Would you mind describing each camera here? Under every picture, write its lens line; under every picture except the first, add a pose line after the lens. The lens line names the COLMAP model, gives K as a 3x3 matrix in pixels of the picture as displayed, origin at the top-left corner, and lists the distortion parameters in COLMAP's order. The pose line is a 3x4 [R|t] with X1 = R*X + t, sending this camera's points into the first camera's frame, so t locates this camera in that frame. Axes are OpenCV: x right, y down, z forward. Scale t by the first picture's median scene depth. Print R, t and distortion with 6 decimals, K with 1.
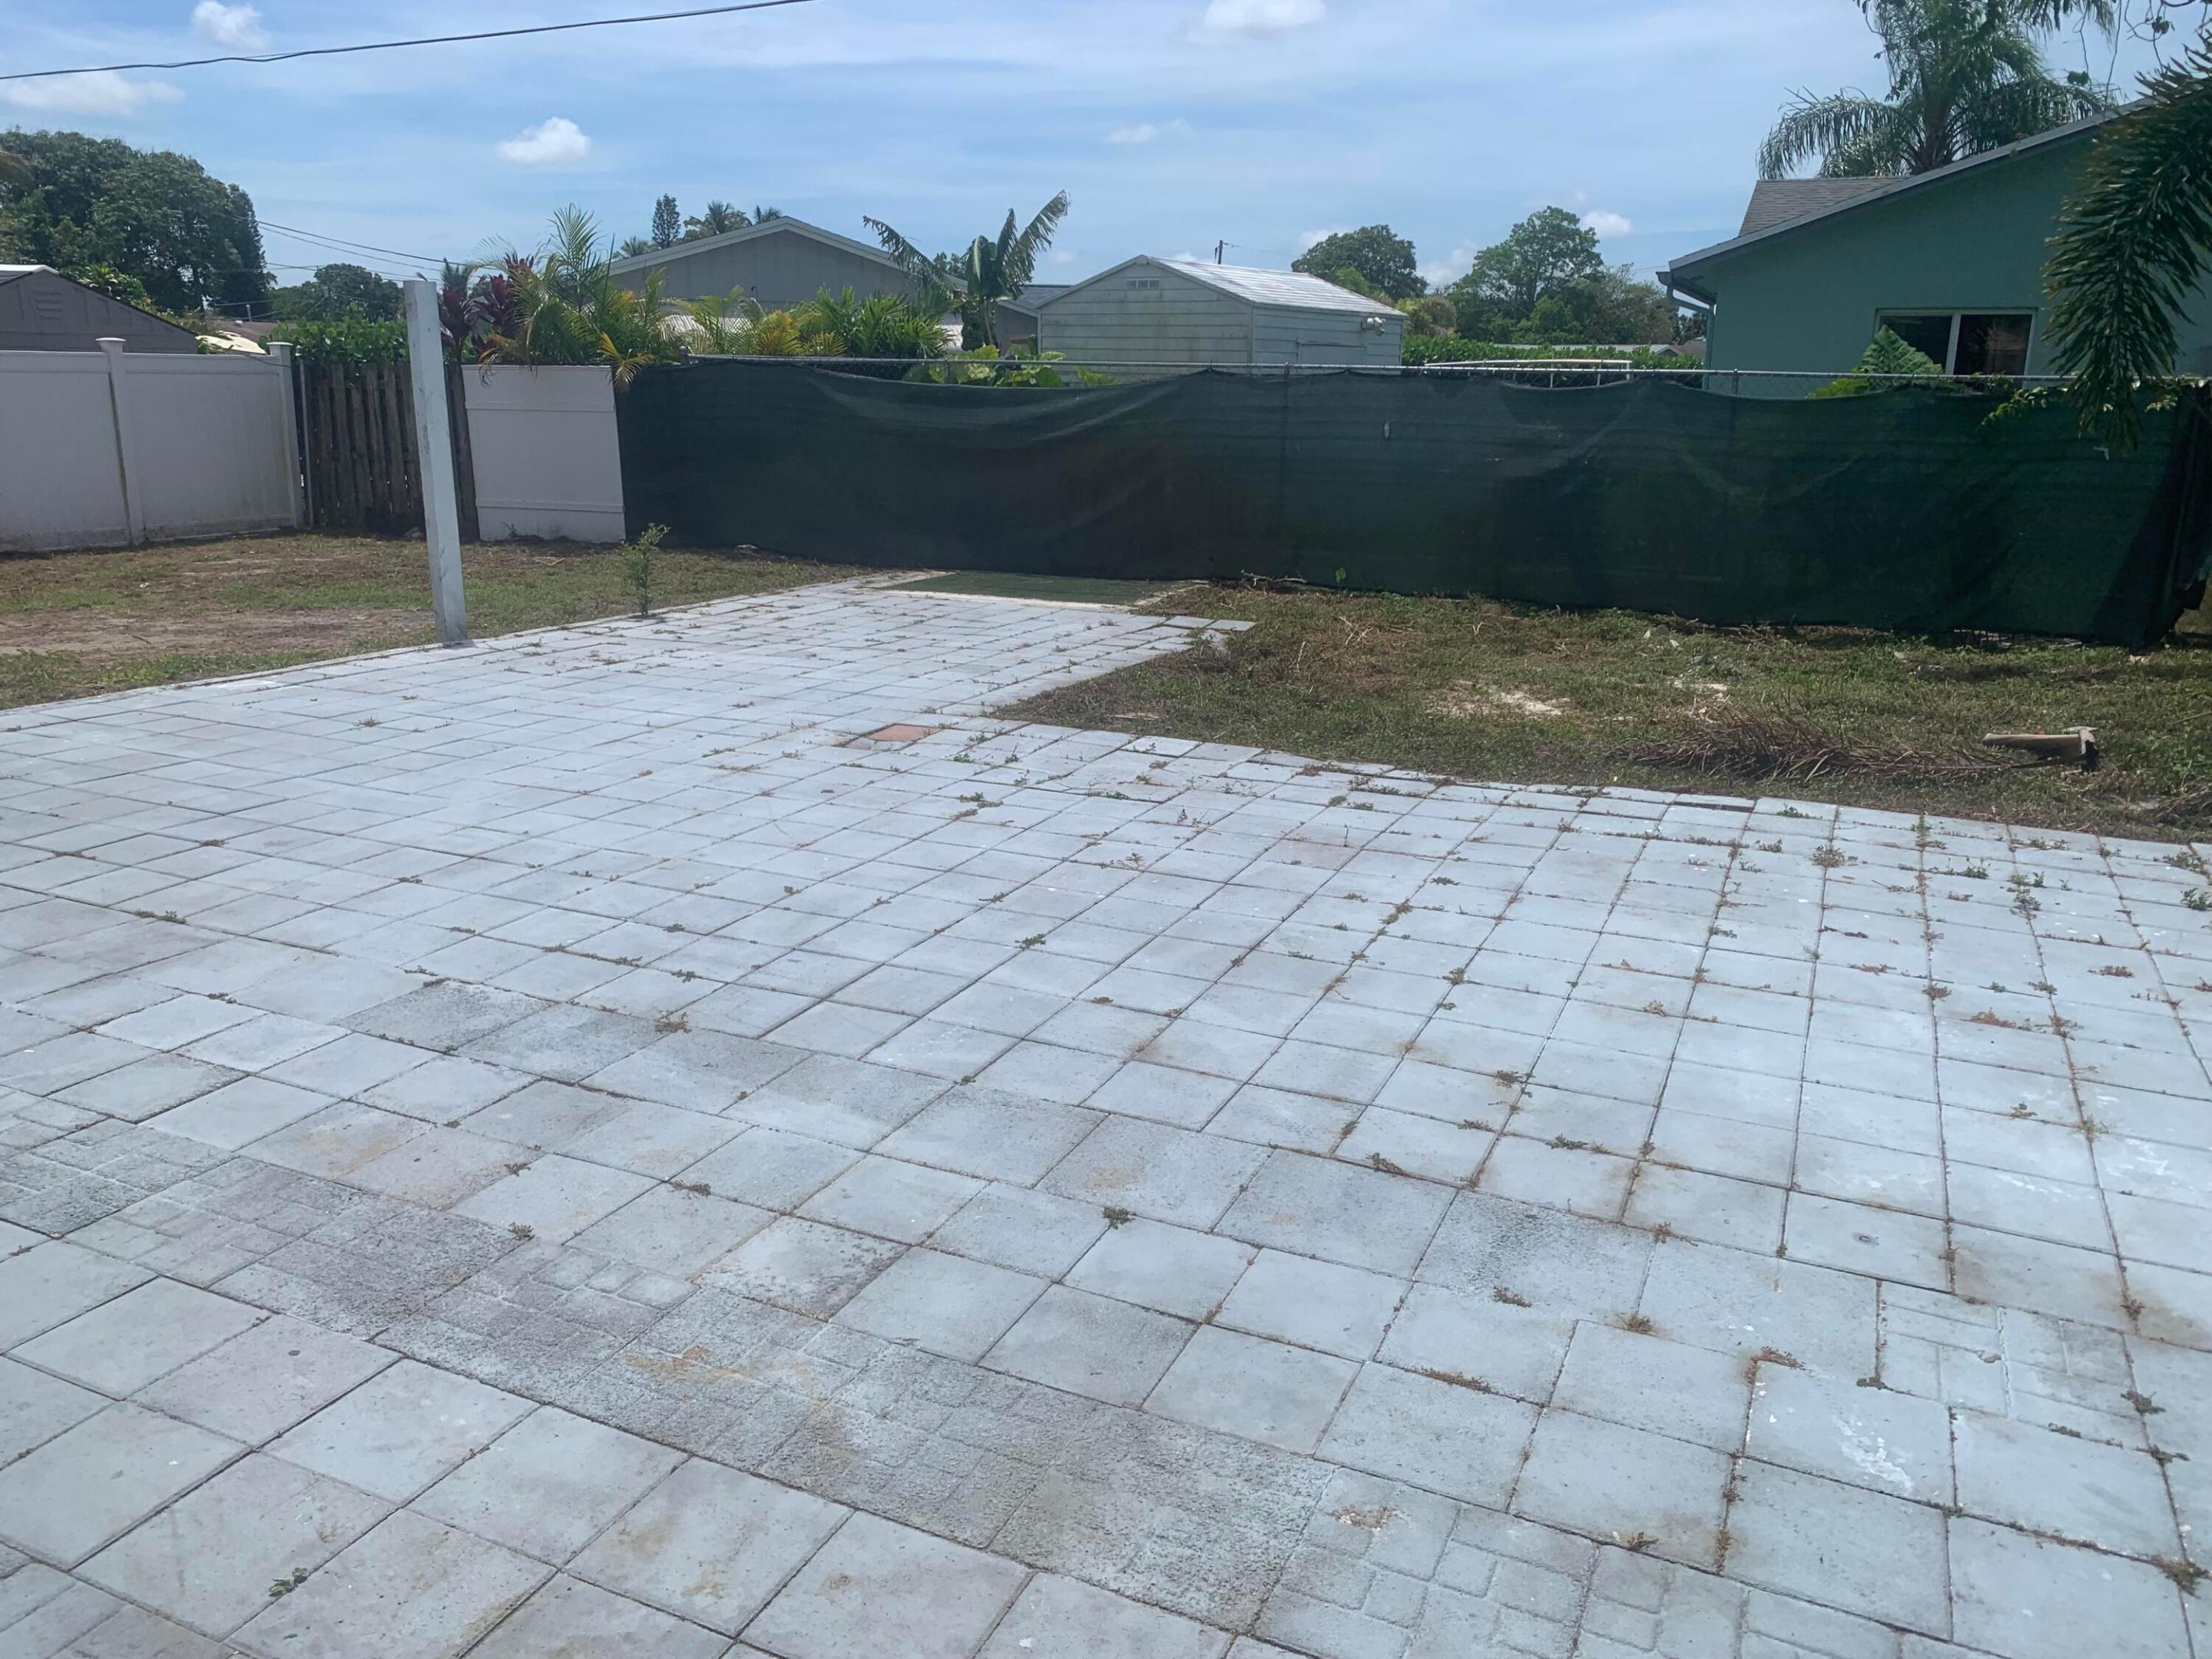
lens RADIAL K [[1658.5, 0, 1106.0], [0, 1658.5, 829.5], [0, 0, 1]] dist [0.051396, -0.101996]
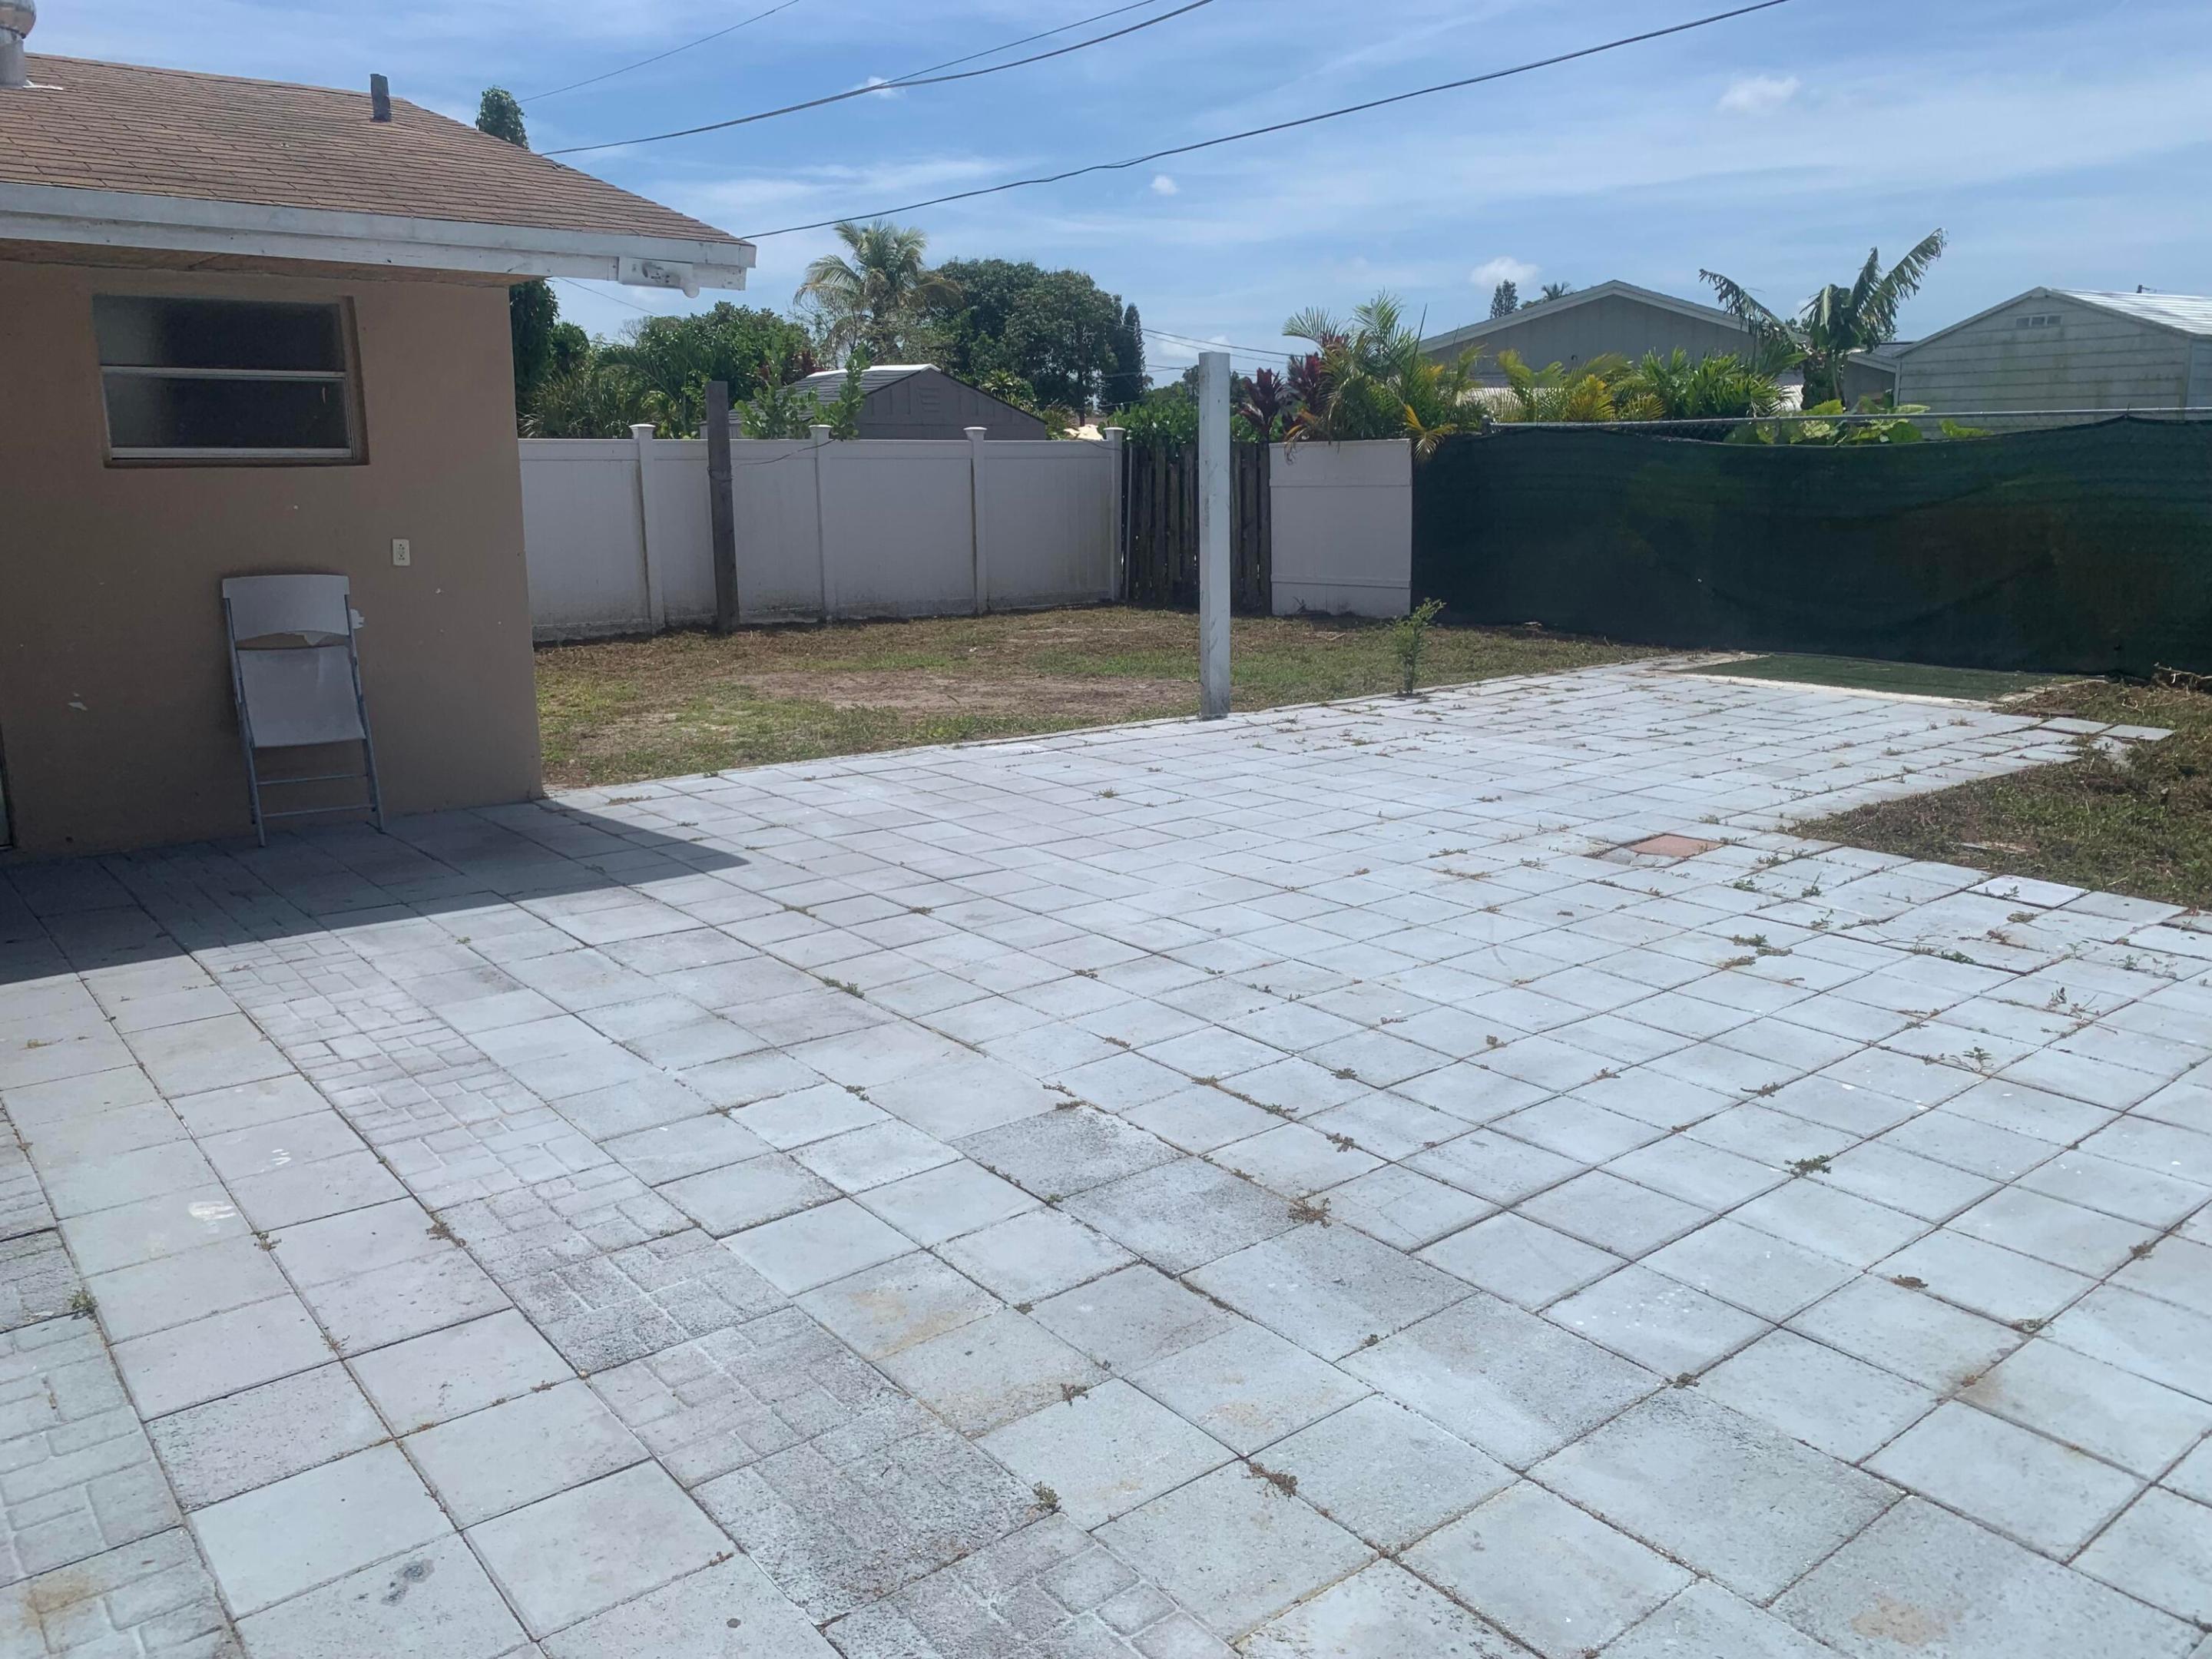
lens RADIAL K [[1697.2, 0, 1106.0], [0, 1697.2, 829.5], [0, 0, 1]] dist [0.035957, -0.050499]
pose [[0.894789, 0.071724, -0.440691, -0.001311], [-0.092929, 0.995315, -0.026694, -0.017955], [0.436711, 0.064838, 0.897262, 0.114706]]
